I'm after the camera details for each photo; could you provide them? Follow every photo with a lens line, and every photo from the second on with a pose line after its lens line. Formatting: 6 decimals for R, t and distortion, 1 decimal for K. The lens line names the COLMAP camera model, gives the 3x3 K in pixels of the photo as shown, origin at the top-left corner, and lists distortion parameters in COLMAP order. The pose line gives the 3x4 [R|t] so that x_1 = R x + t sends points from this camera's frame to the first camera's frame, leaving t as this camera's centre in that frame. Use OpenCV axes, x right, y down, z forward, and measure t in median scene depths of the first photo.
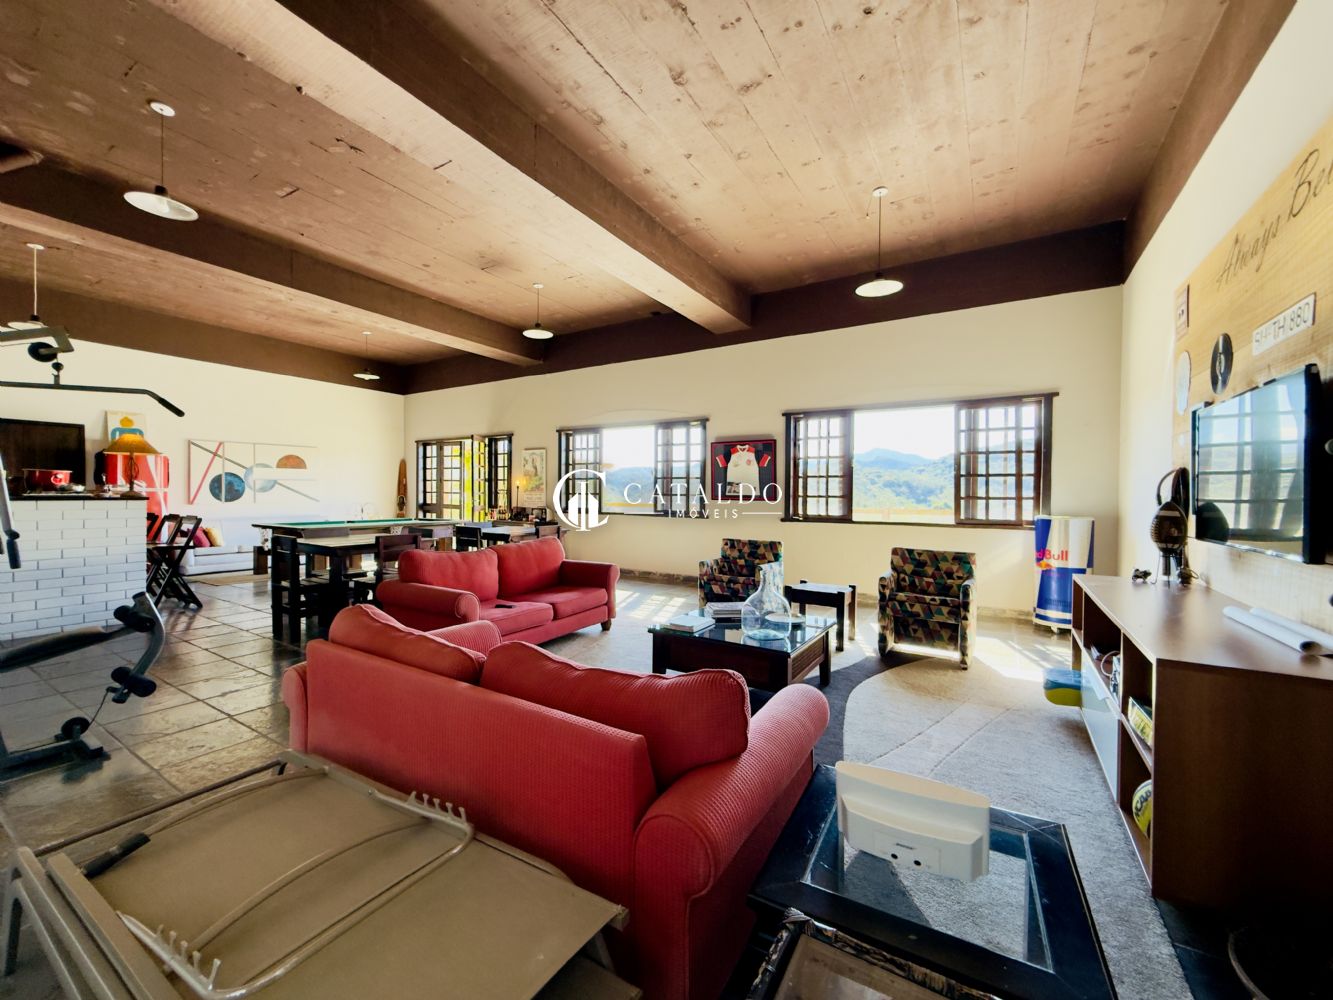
lens RADIAL K [[531.2, 0, 663.5], [0, 531.2, 499.8], [0, 0, 1]] dist [0.000230, -0.000424]
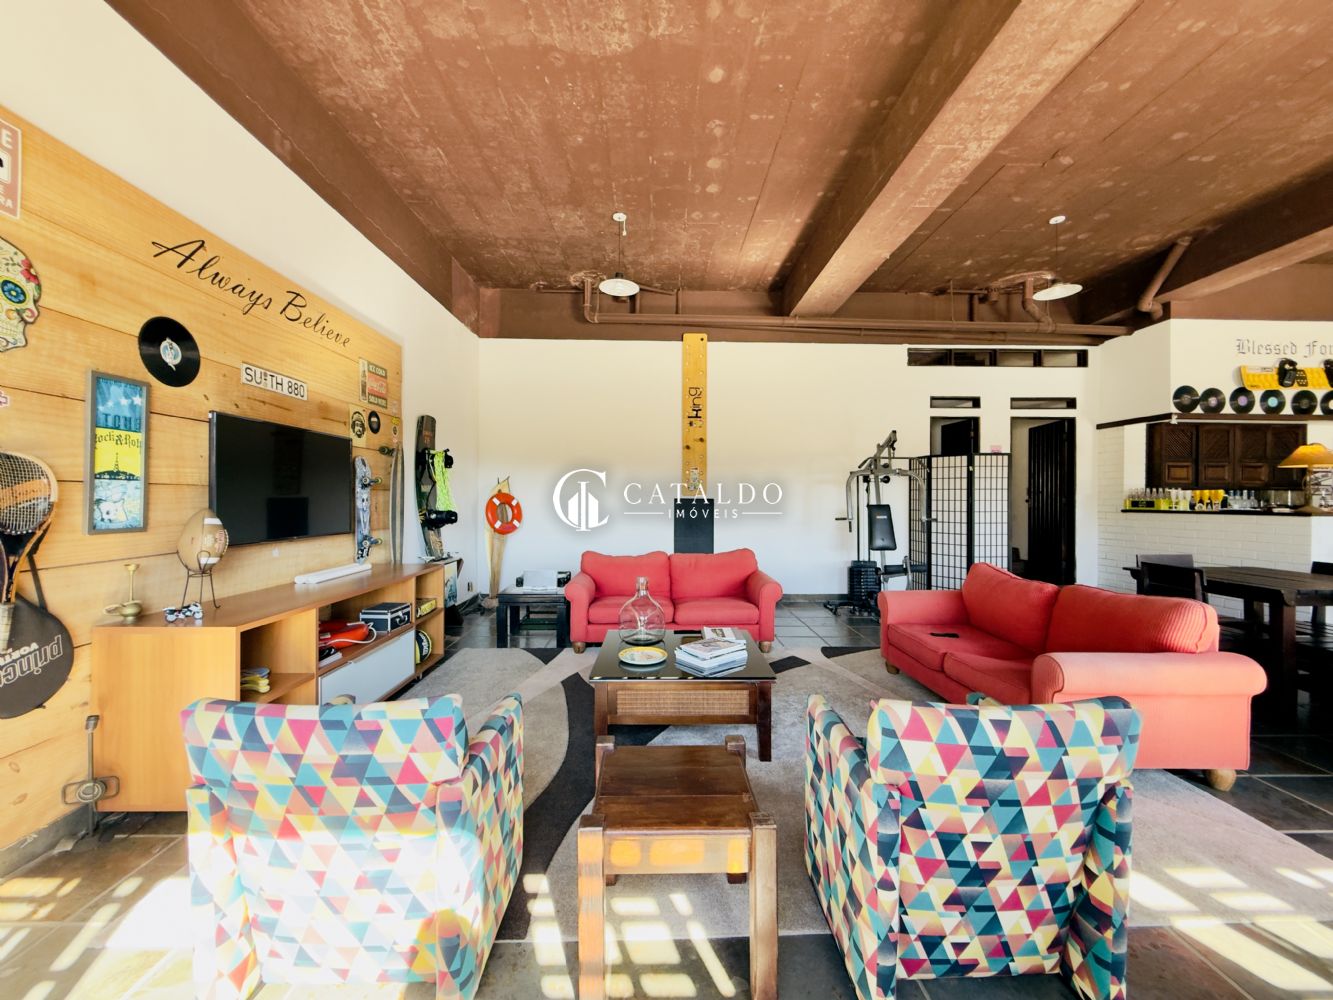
lens RADIAL K [[531.2, 0, 663.4], [0, 531.2, 501.0], [0, 0, 1]] dist [0.000230, -0.000424]
pose [[-0.839776, -0.009516, -0.542850, 0.285616], [-0.016339, 0.999836, 0.007749, -0.009530], [0.542688, 0.015378, -0.839794, 0.745895]]
